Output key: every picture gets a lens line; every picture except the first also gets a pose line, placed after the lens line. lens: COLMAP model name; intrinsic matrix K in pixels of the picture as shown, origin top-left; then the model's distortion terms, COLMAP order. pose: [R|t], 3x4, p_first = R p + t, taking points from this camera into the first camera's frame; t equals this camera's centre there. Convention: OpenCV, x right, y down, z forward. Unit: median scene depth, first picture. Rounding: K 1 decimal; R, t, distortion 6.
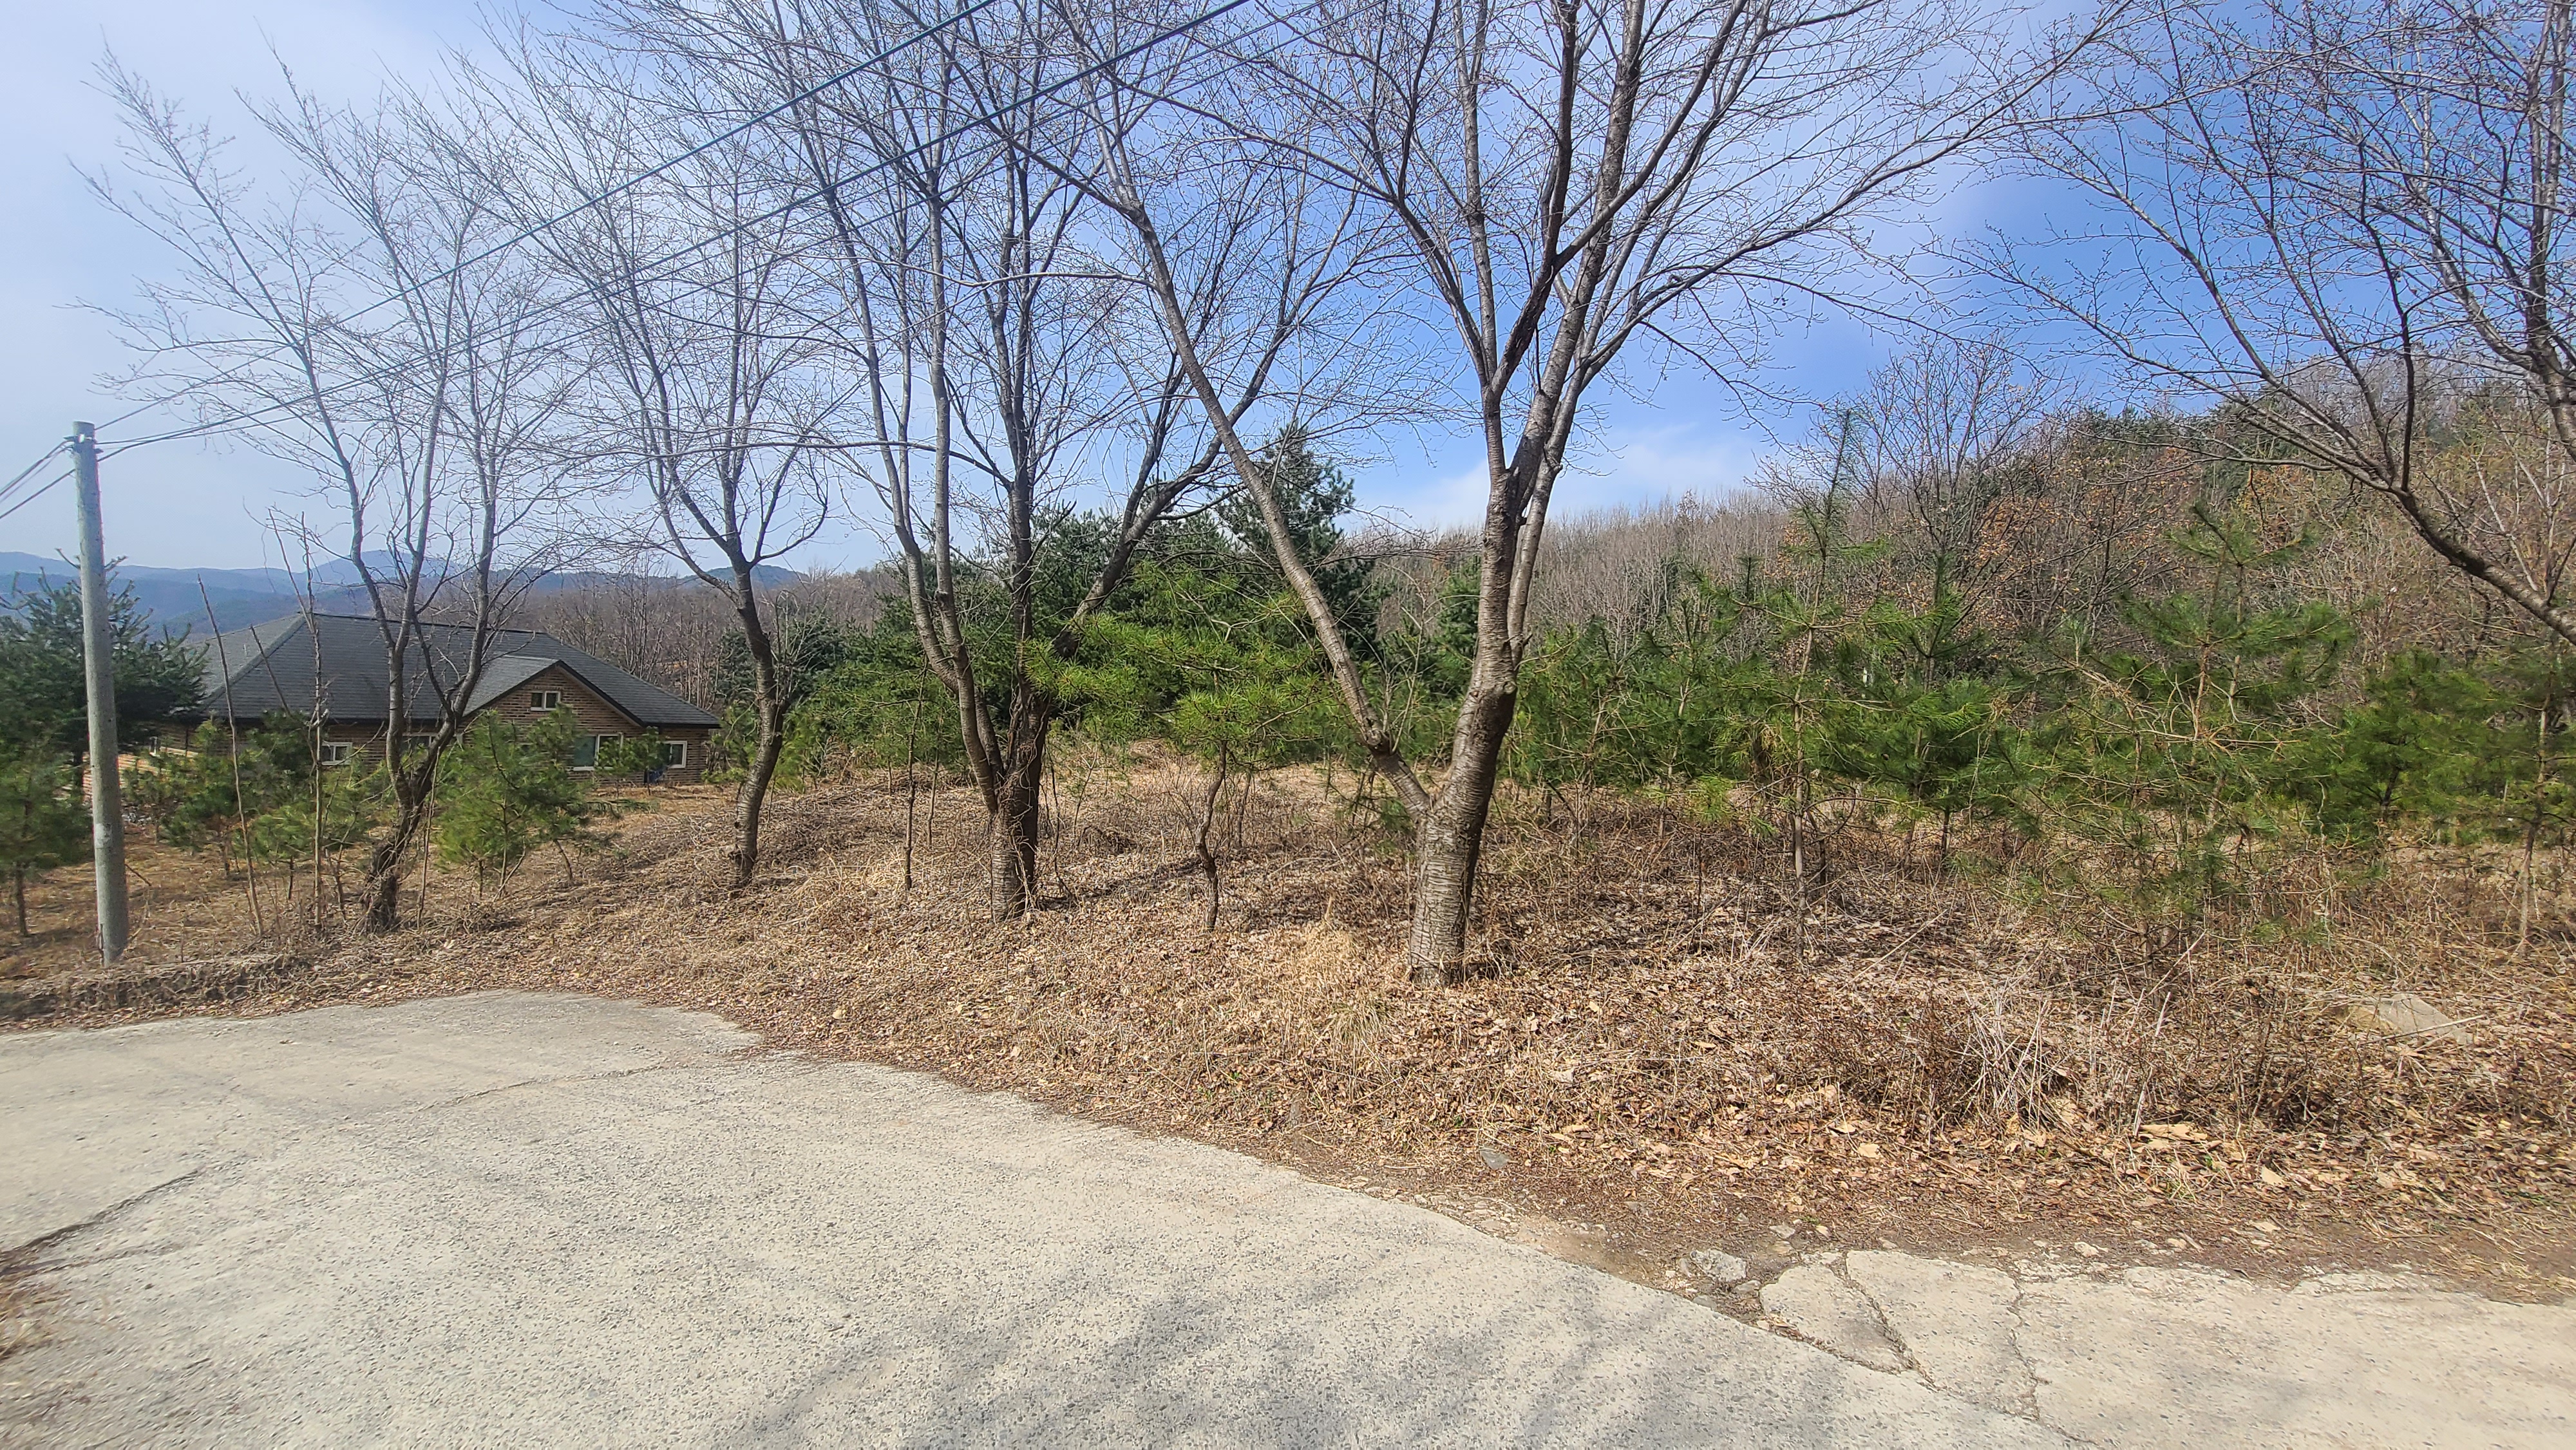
lens RADIAL K [[1034.5, 0, 1266.6], [0, 1034.5, 733.3], [0, 0, 1]] dist [-0.013565, -0.000862]
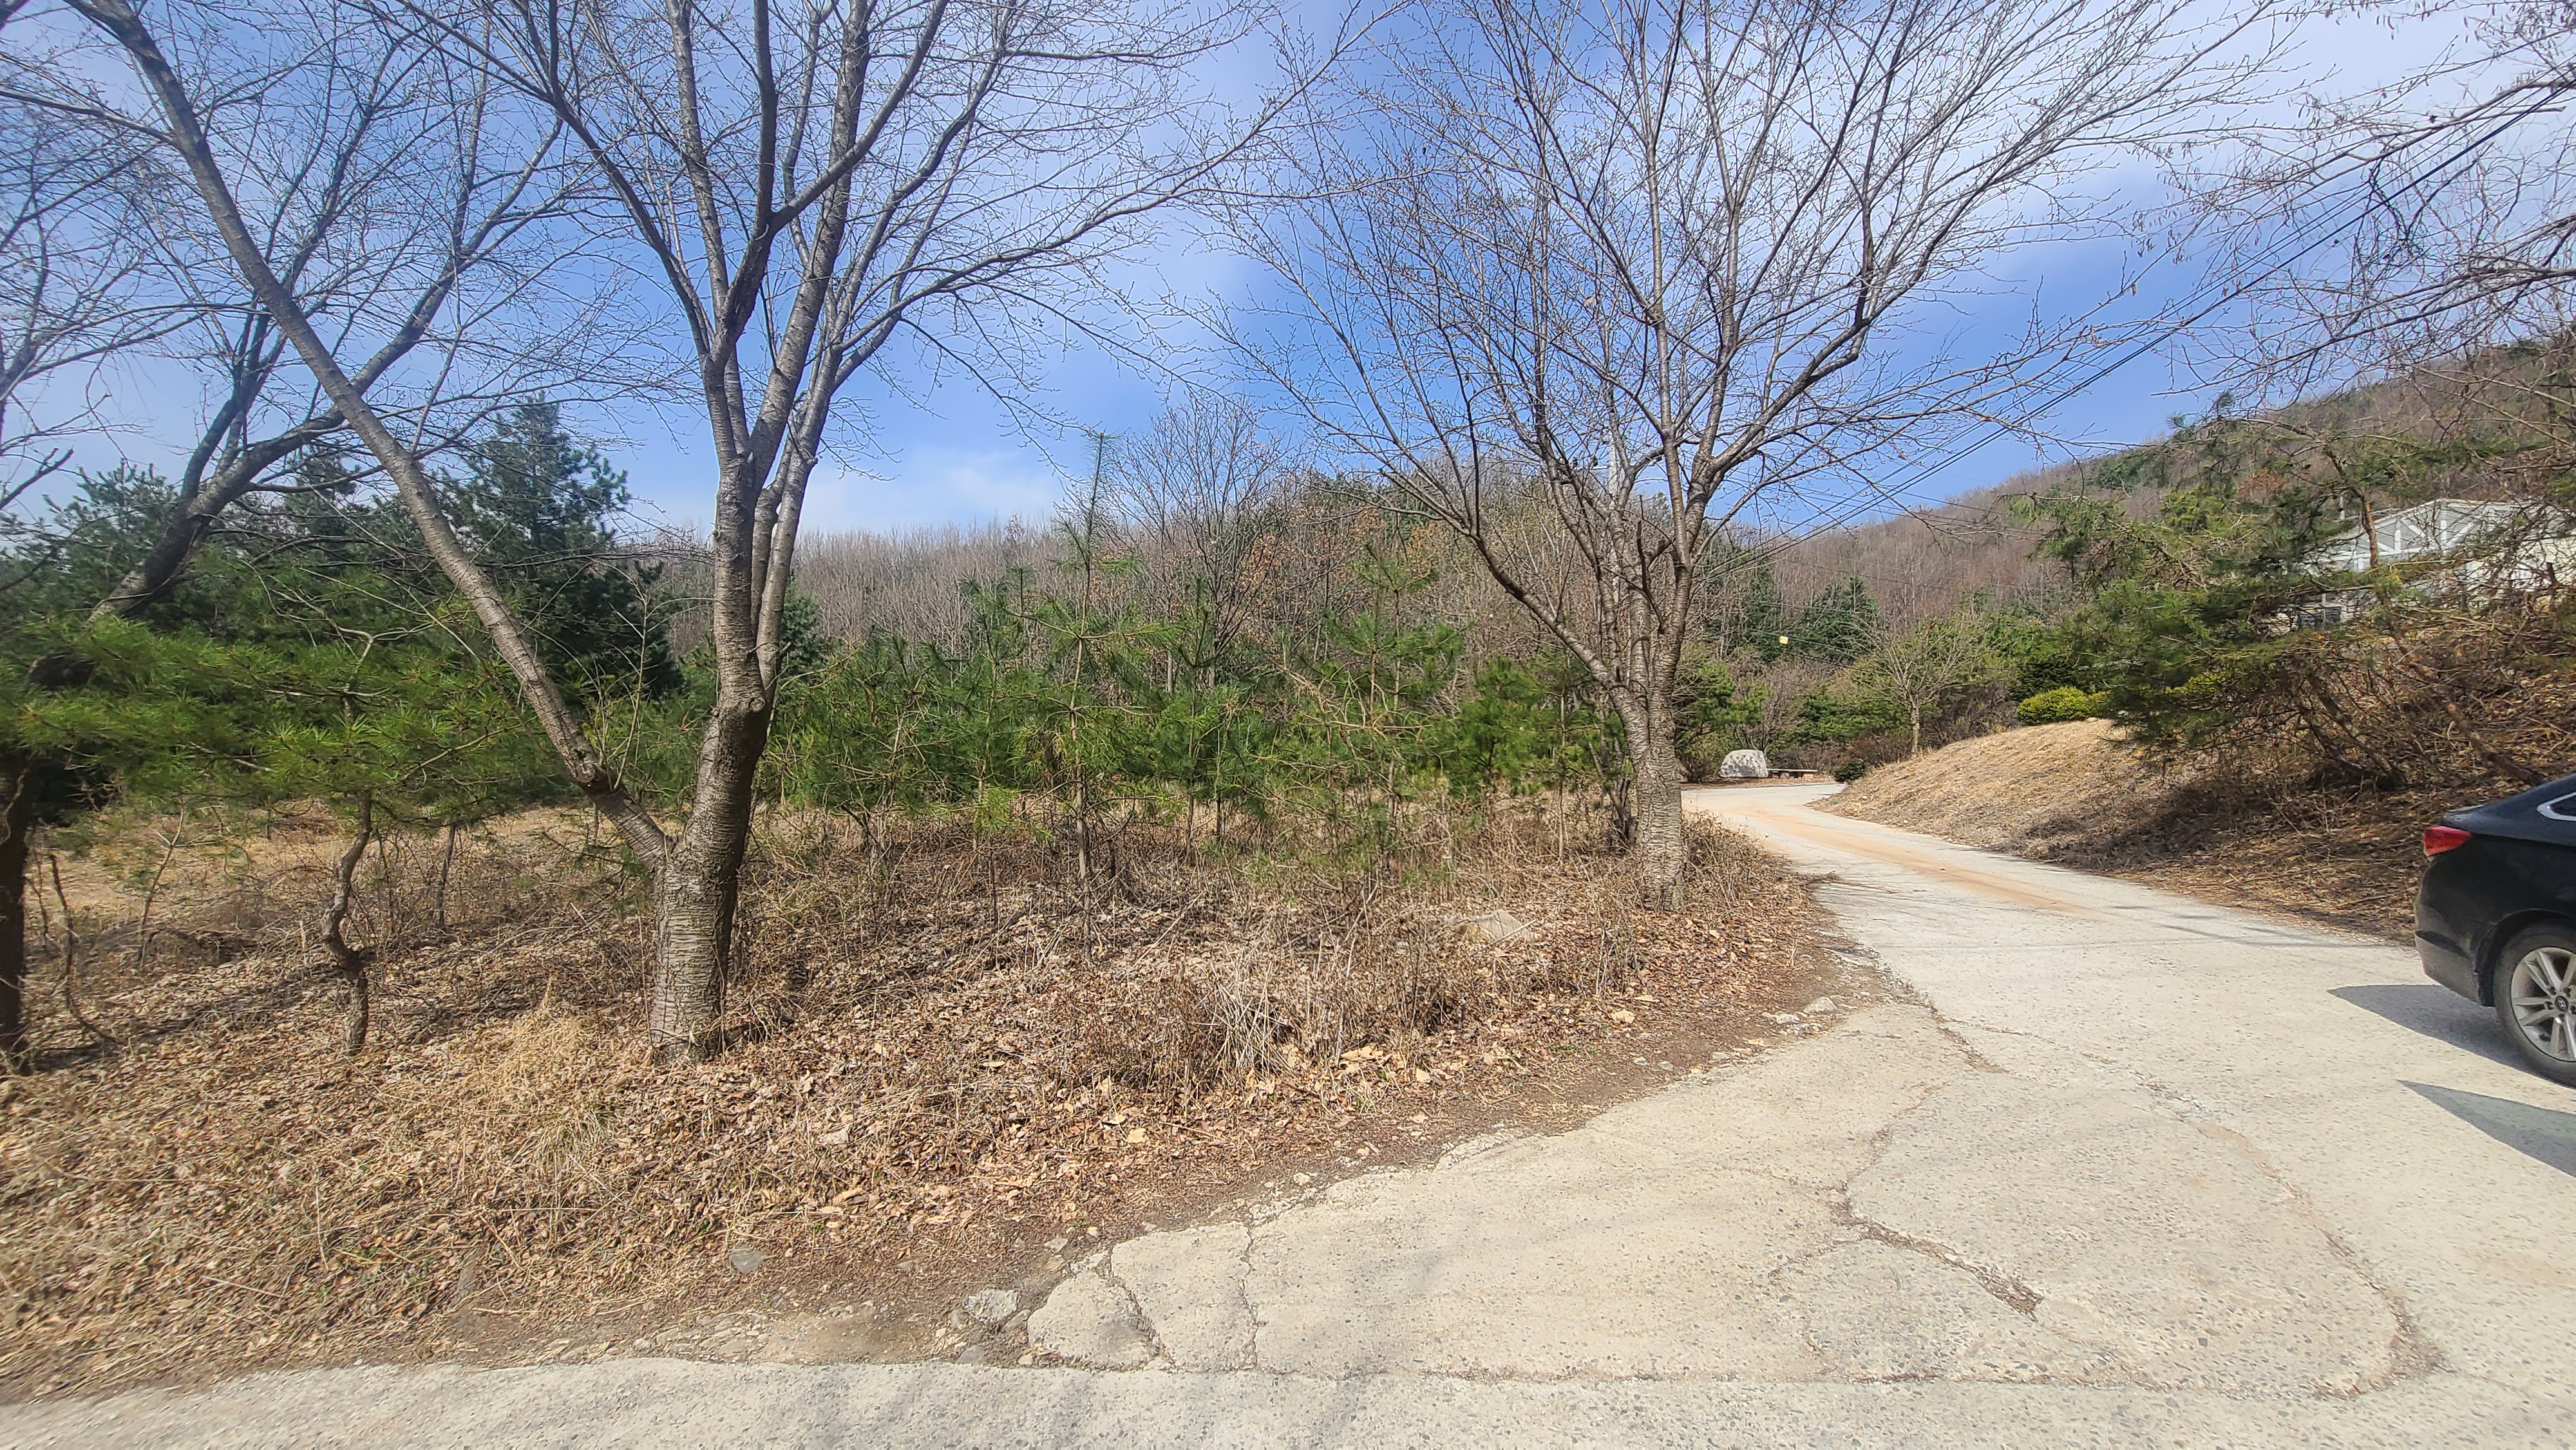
lens RADIAL K [[1034.5, 0, 1266.6], [0, 1034.5, 733.3], [0, 0, 1]] dist [-0.013565, -0.000862]
pose [[0.817501, -0.048615, 0.573871, 0.089058], [0.059216, 0.998245, 0.000210, 0.005397], [-0.572874, 0.033810, 0.818946, 0.043290]]
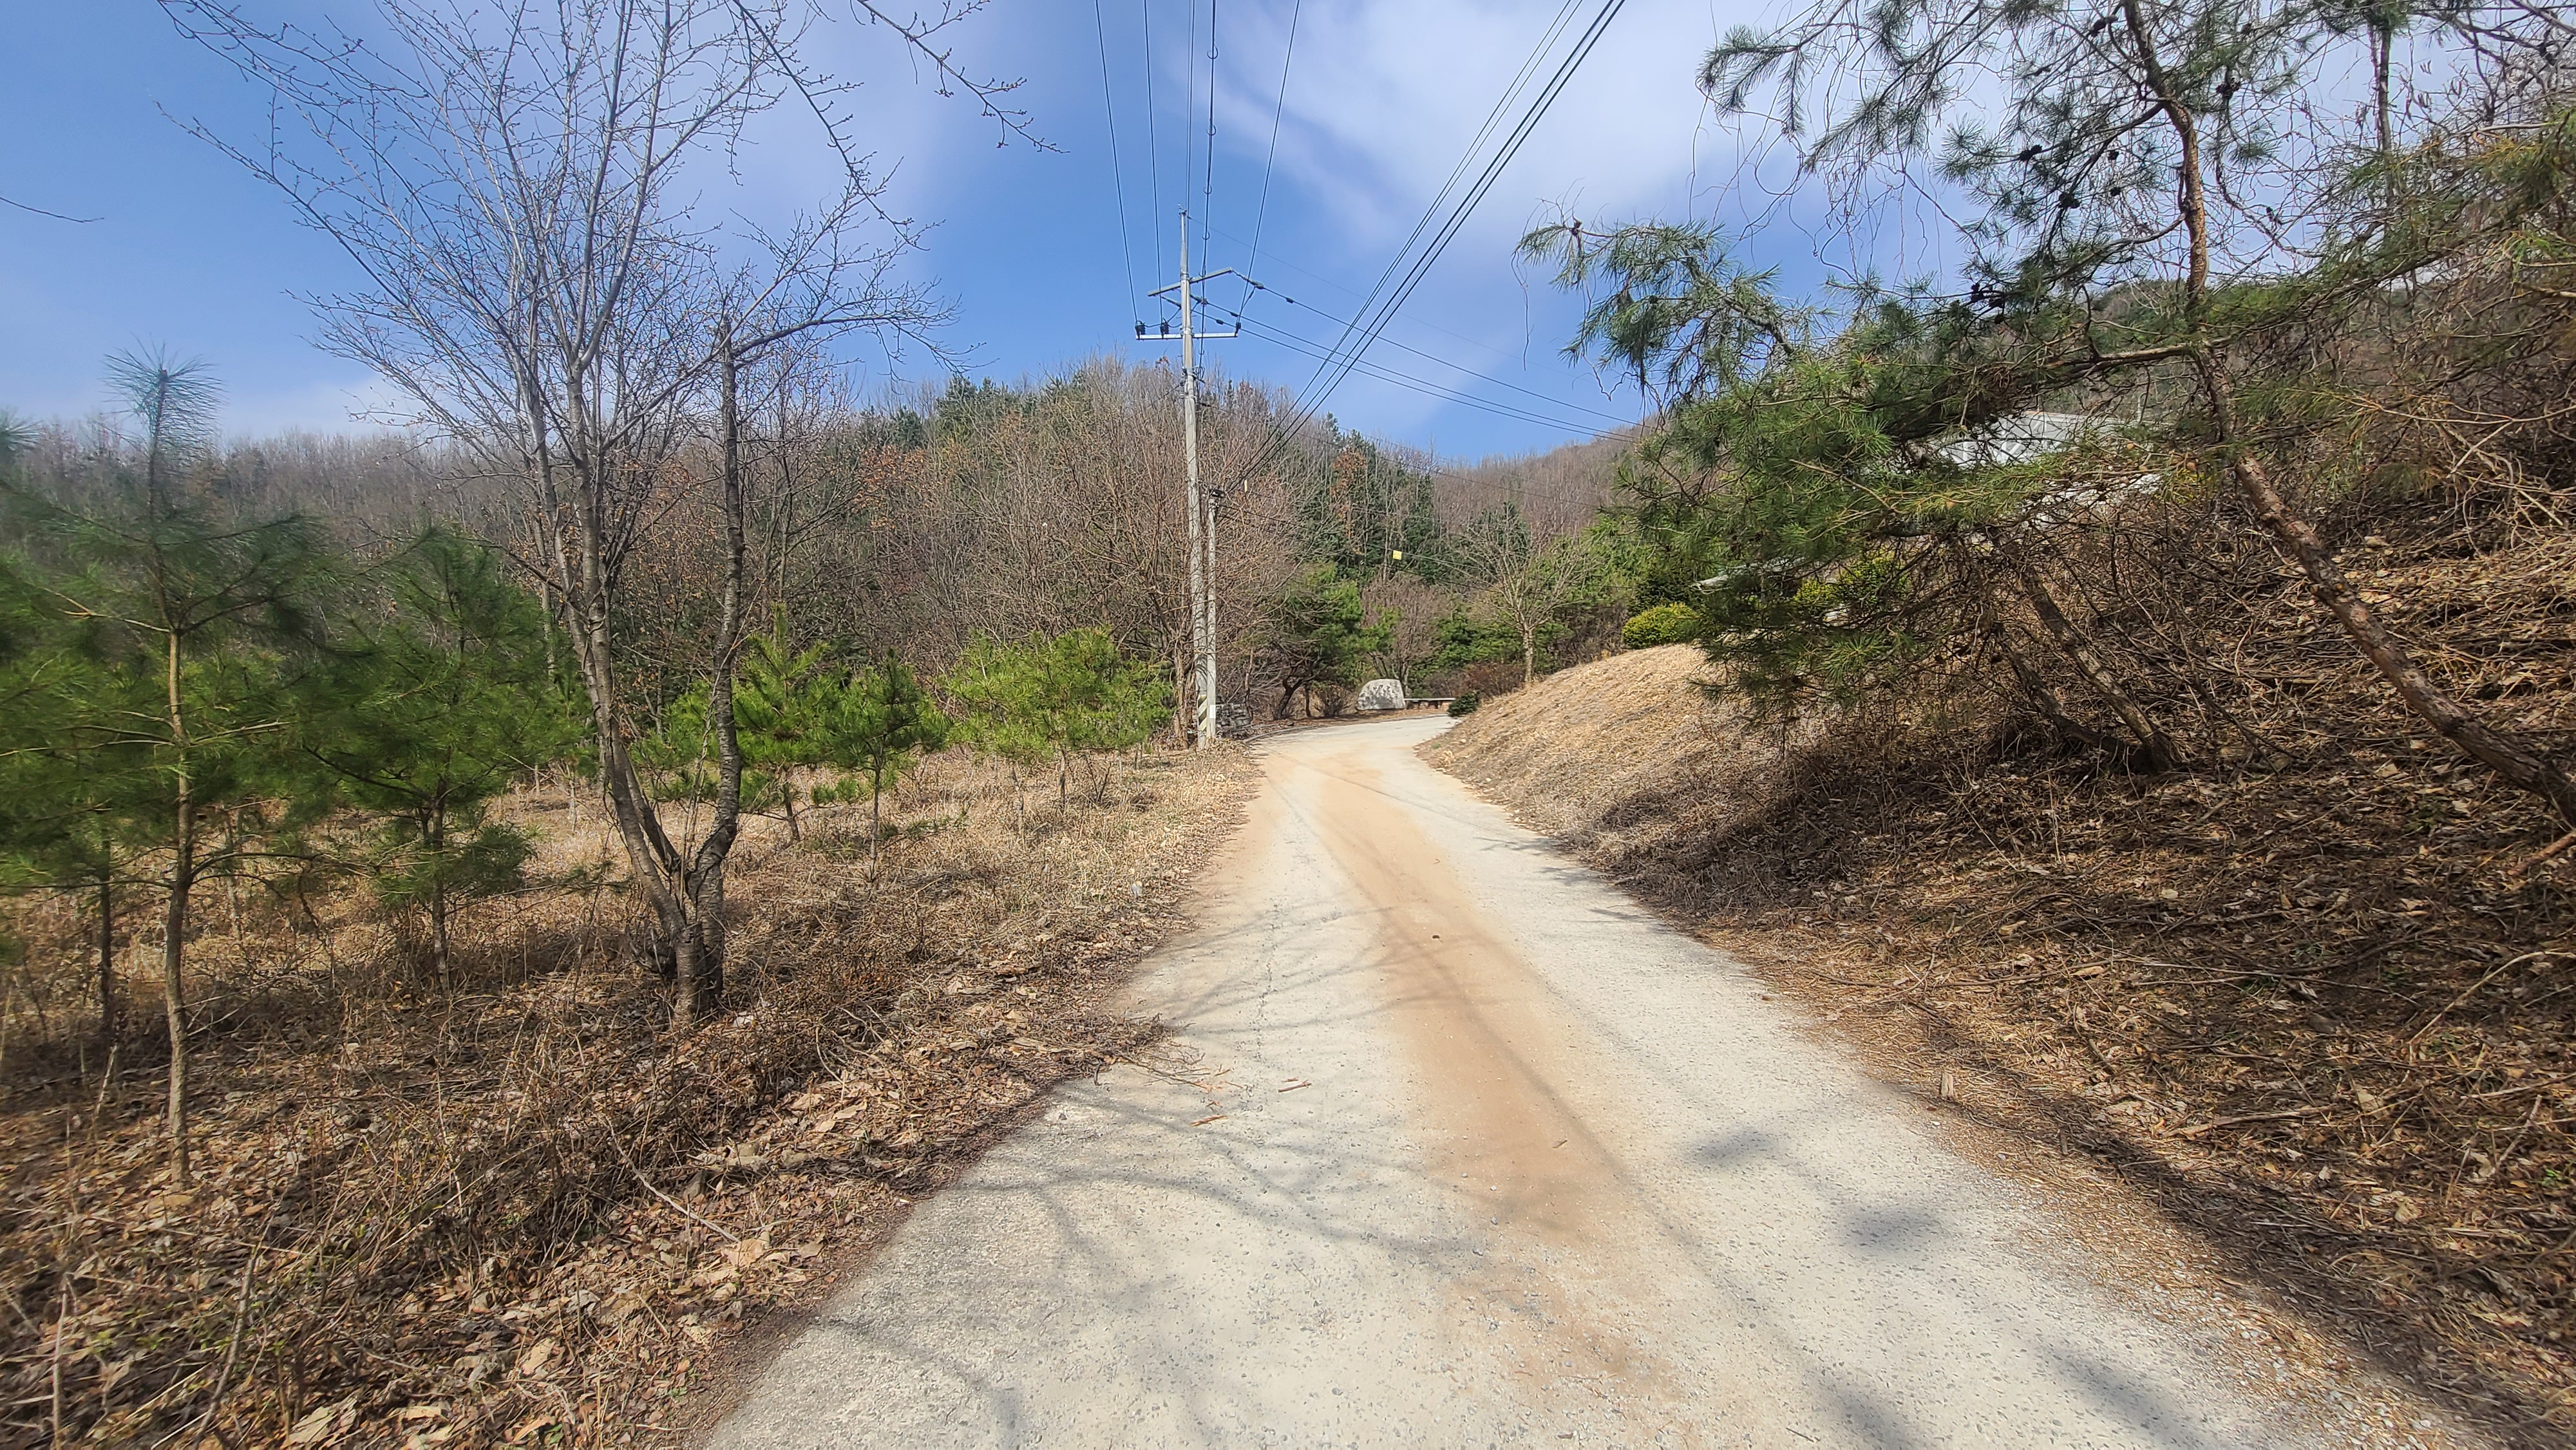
lens RADIAL K [[1034.5, 0, 1266.6], [0, 1034.5, 733.3], [0, 0, 1]] dist [-0.013565, -0.000862]
pose [[0.630678, -0.122552, 0.766307, 0.577322], [0.088760, 0.992363, 0.085654, 0.013967], [-0.770952, 0.013997, 0.636739, 0.170689]]
